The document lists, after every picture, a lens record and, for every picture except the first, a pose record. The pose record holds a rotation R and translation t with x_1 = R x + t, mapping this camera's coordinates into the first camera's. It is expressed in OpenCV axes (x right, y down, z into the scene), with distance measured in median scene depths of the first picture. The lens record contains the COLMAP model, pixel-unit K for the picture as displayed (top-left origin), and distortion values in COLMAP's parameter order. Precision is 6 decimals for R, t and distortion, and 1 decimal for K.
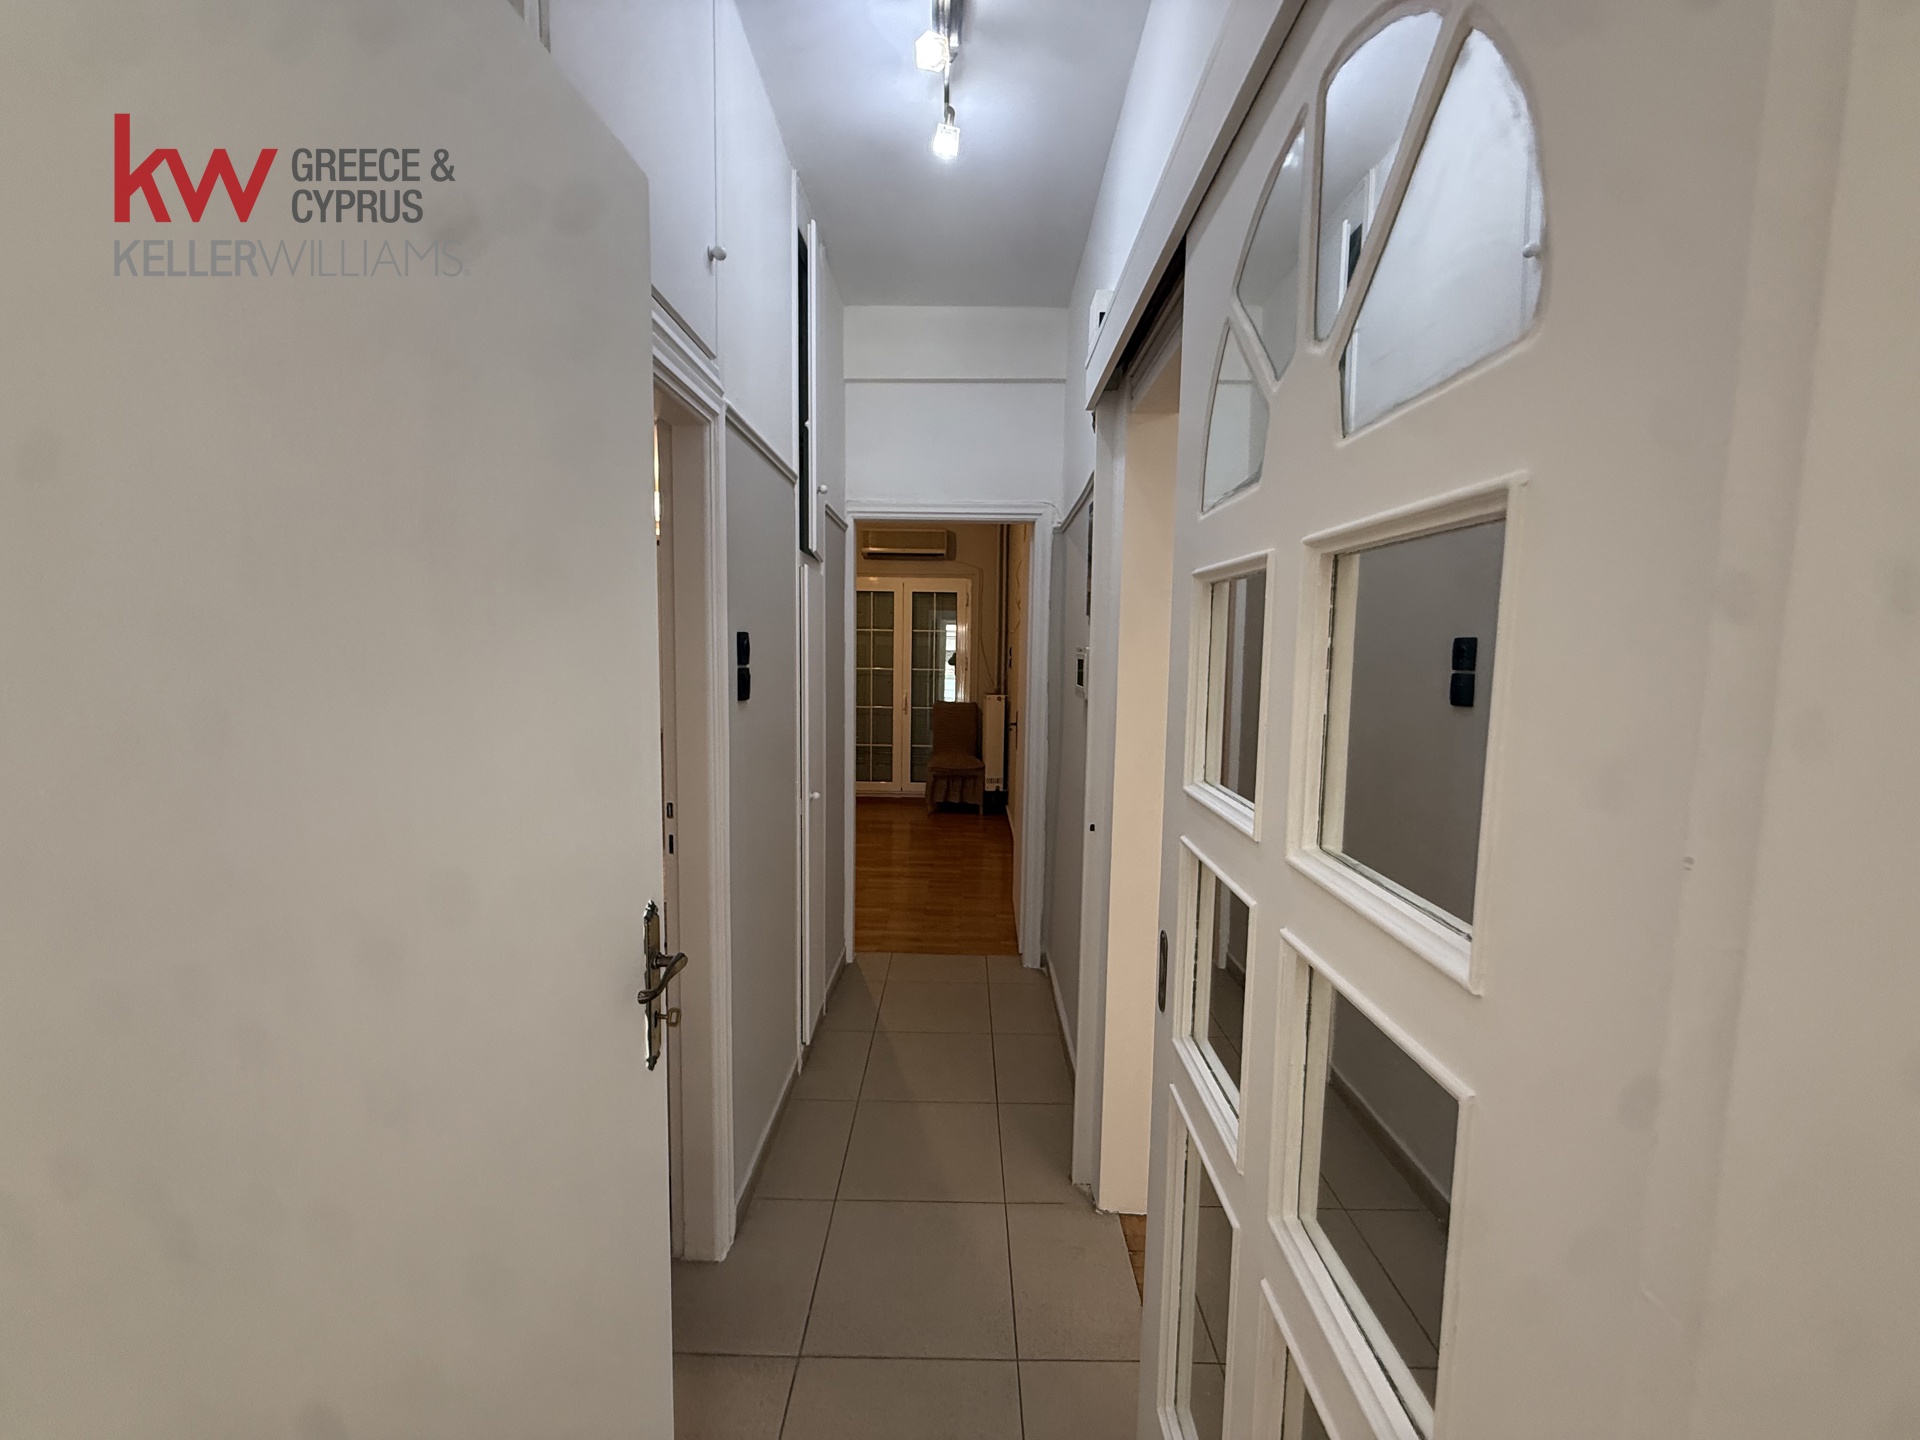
lens RADIAL K [[766.5, 0, 948.6], [0, 766.5, 716.6], [0, 0, 1]] dist [-0.000941, 0.000406]
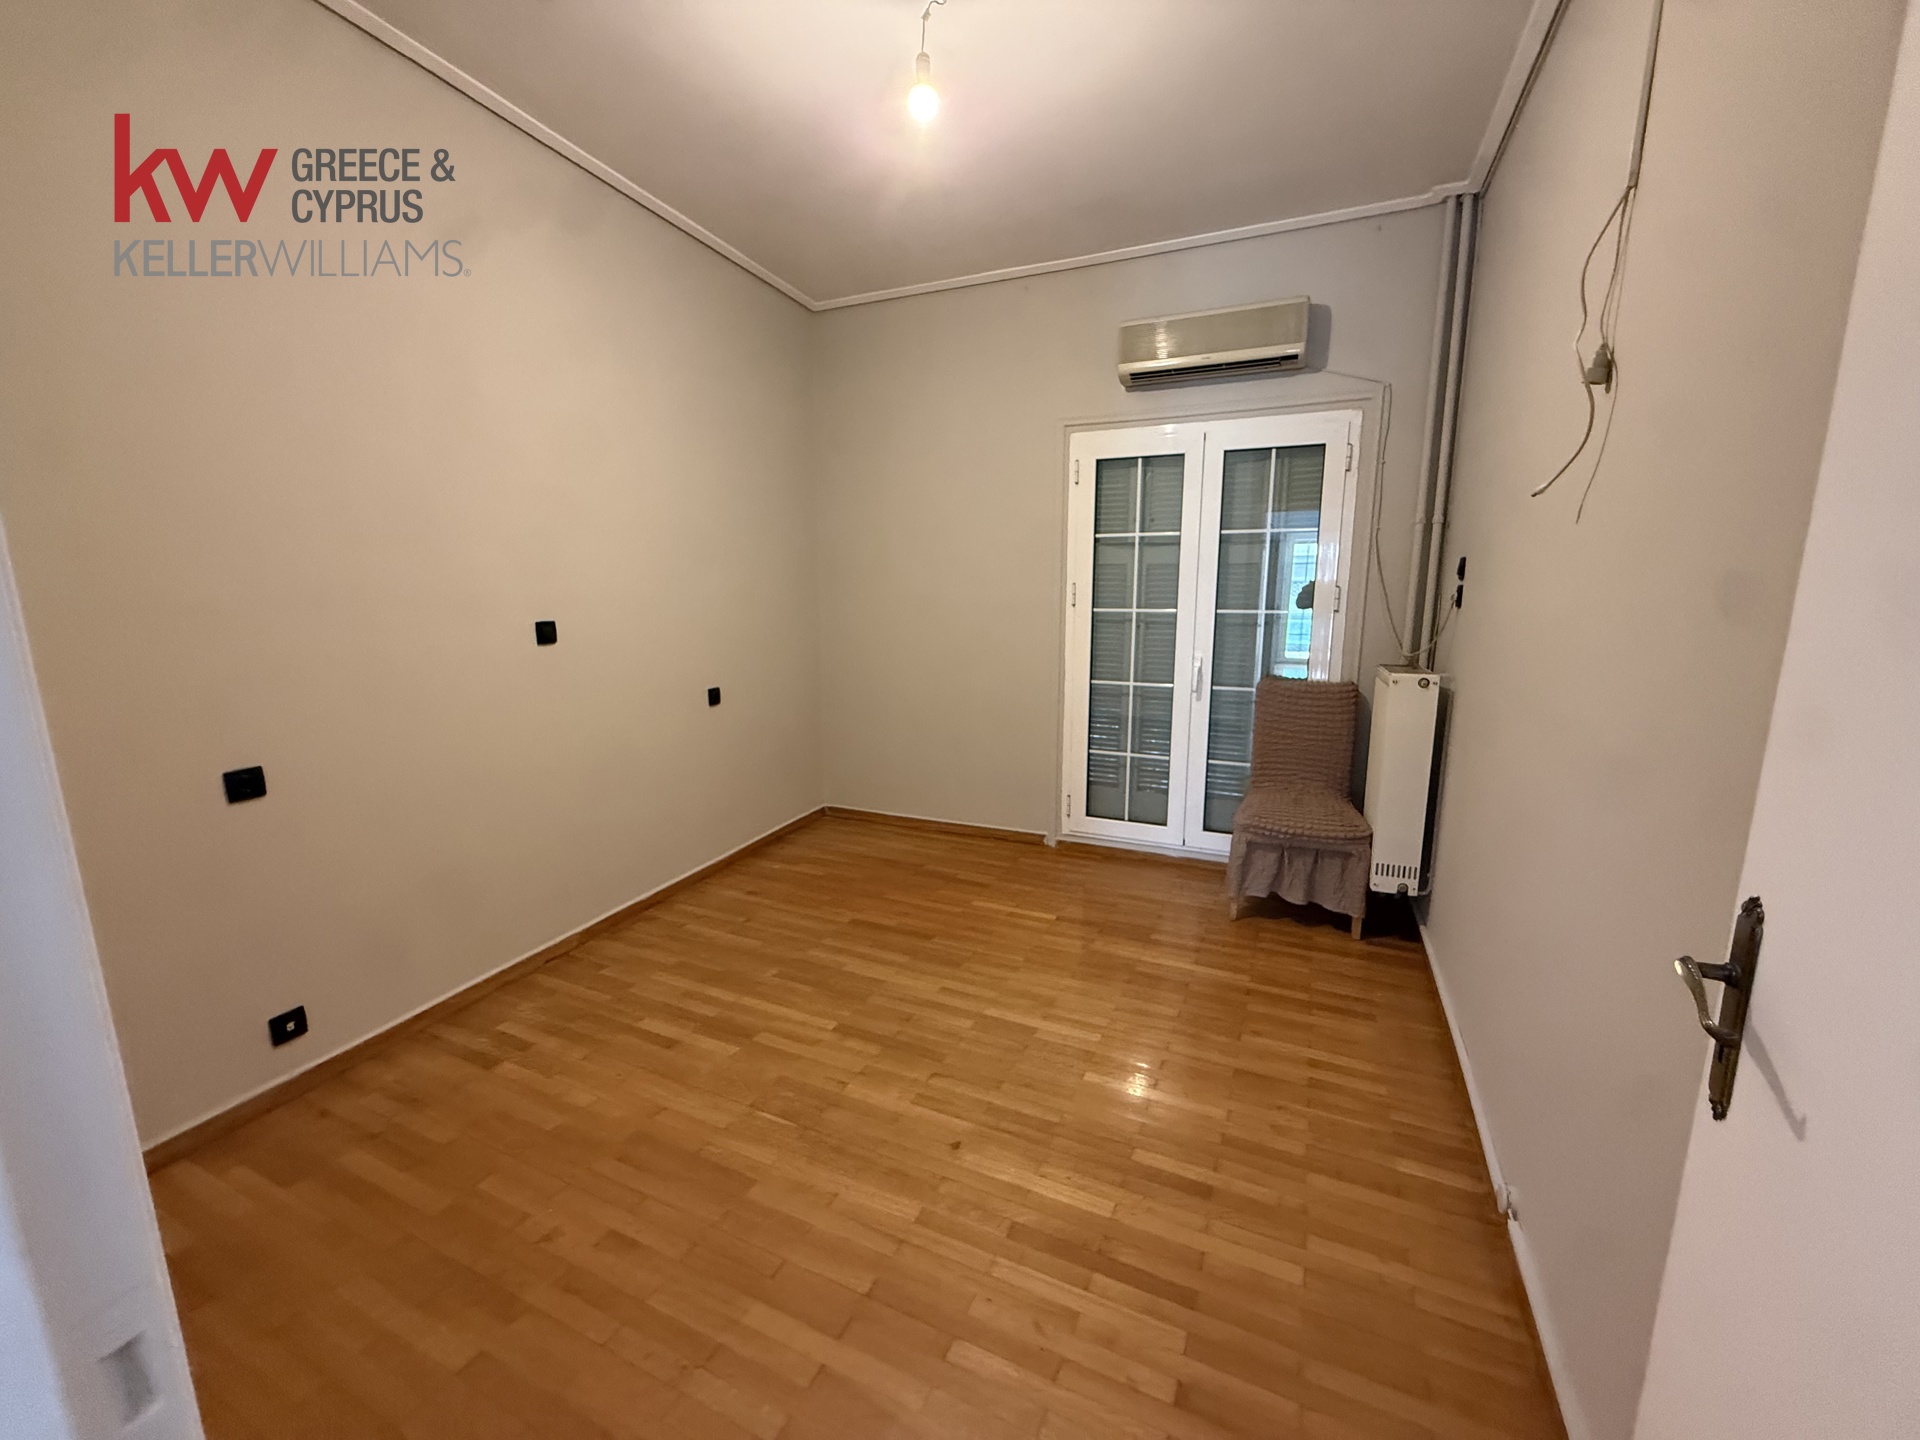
lens RADIAL K [[766.5, 0, 957.3], [0, 766.5, 712.7], [0, 0, 1]] dist [-0.000941, 0.000406]
pose [[0.916893, 0.054434, -0.395403, -0.001241], [-0.024913, 0.996530, 0.079419, -0.032352], [0.398355, -0.062968, 0.915068, 0.485802]]
